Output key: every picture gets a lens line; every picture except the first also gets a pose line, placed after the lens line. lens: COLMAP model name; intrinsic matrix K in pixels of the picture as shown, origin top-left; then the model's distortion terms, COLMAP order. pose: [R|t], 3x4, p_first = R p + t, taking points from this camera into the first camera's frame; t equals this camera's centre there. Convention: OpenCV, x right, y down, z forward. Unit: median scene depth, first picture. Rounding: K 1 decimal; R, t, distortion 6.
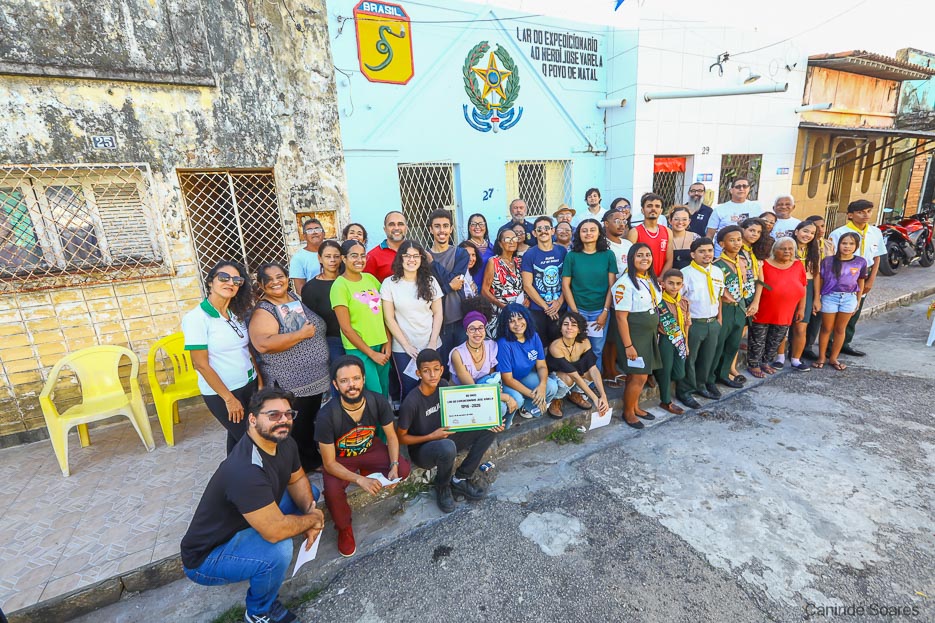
lens RADIAL K [[414.2, 0, 467.5], [0, 414.2, 311.5], [0, 0, 1]] dist [-0.000949, 0.000977]
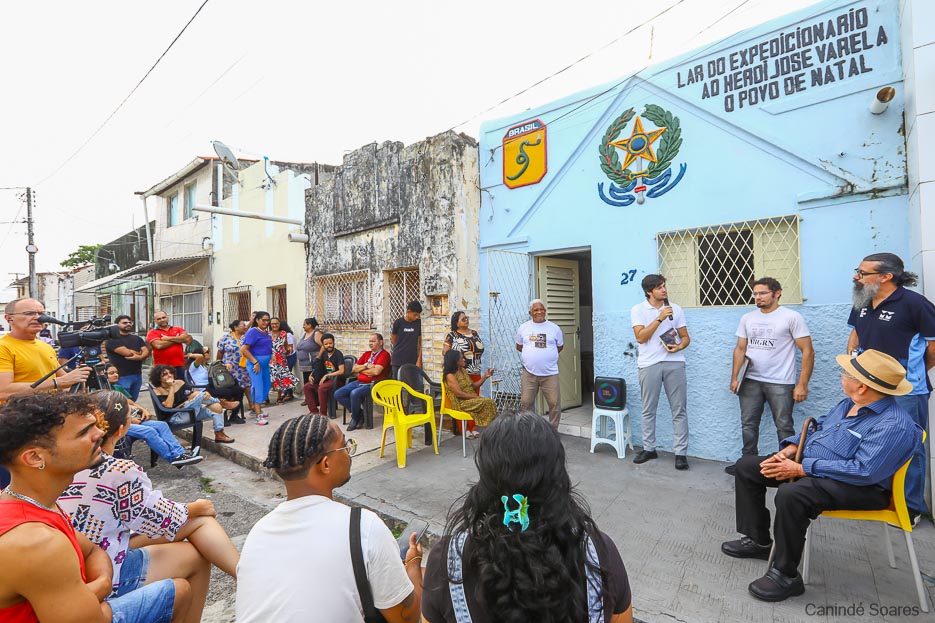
lens RADIAL K [[414.2, 0, 467.5], [0, 414.2, 311.5], [0, 0, 1]] dist [-0.000949, 0.000977]
pose [[0.407469, 0.034486, -0.912568, 0.898482], [-0.232846, 0.970182, -0.067305, -0.120553], [0.883036, 0.239912, 0.403349, 0.554695]]
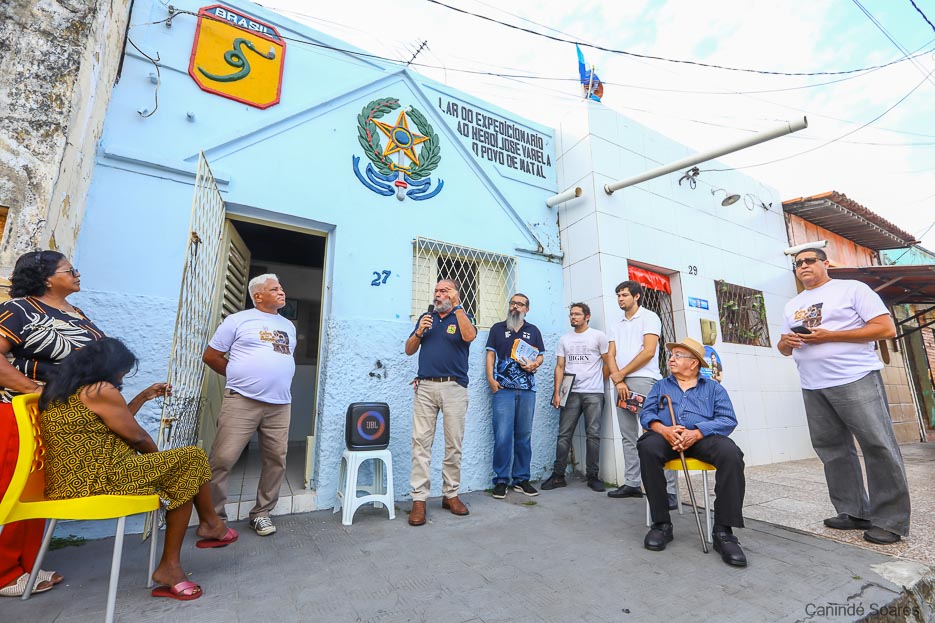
lens RADIAL K [[414.2, 0, 467.5], [0, 414.2, 311.5], [0, 0, 1]] dist [-0.000949, 0.000977]
pose [[0.997881, 0.061276, 0.021882, 0.235174], [-0.044718, 0.890159, -0.453450, 0.070757], [-0.047264, 0.451511, 0.891013, 0.593604]]
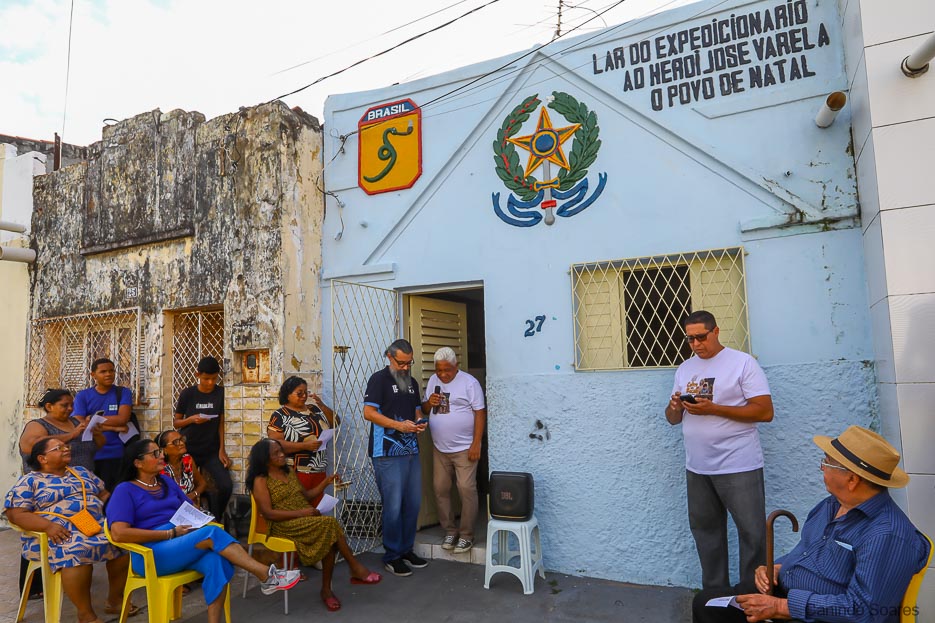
lens RADIAL K [[573.5, 0, 454.0], [0, 573.5, 333.5], [0, 0, 1]] dist [-0.005517, 0.004158]
pose [[0.609052, -0.027486, -0.792654, 0.823525], [-0.208360, 0.958752, -0.193343, -0.130628], [0.765272, 0.282913, 0.578203, 0.622494]]
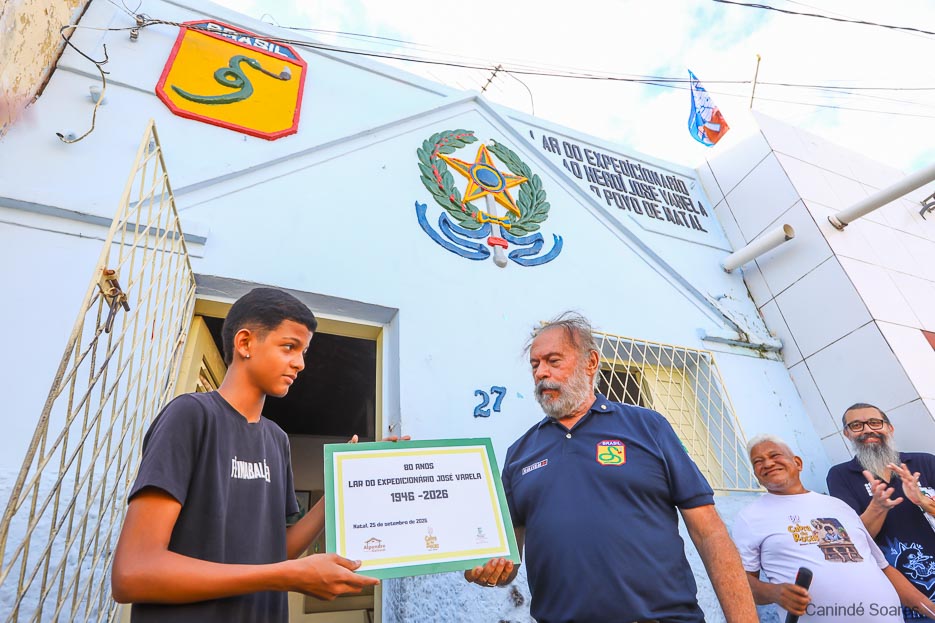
lens RADIAL K [[536.0, 0, 469.7], [0, 536.0, 305.1], [0, 0, 1]] dist [-0.001324, 0.001134]
pose [[0.996856, -0.063002, -0.048058, 0.079572], [0.006678, 0.671132, -0.741307, -0.032534], [0.078957, 0.738656, 0.669443, 0.898134]]
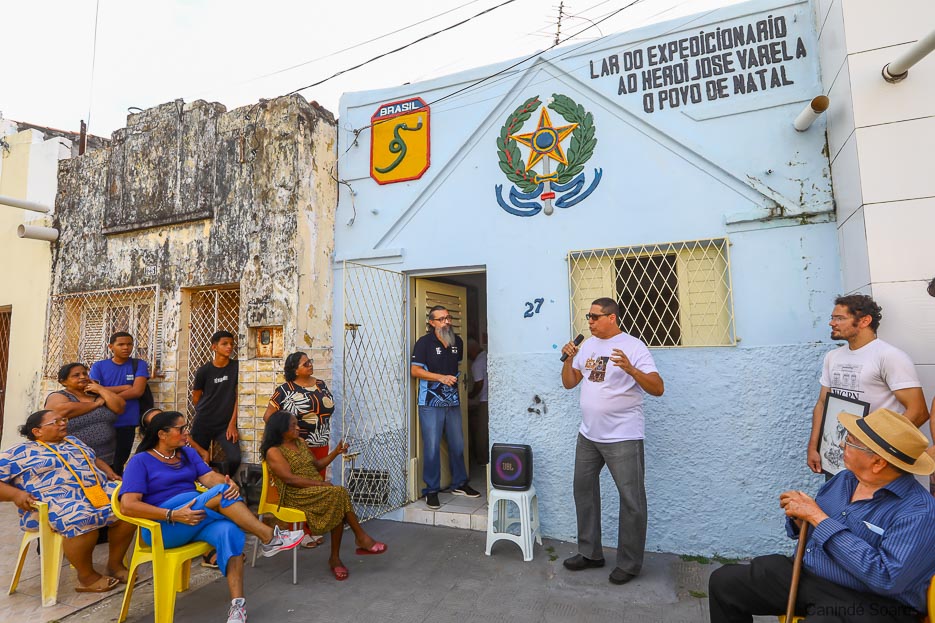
lens RADIAL K [[493.3, 0, 467.6], [0, 493.3, 308.0], [0, 0, 1]] dist [0.001085, 0.001546]
pose [[0.649471, -0.032187, -0.759705, 0.736853], [-0.212996, 0.951405, -0.222399, -0.132167], [0.729945, 0.306256, 0.611055, 0.646871]]
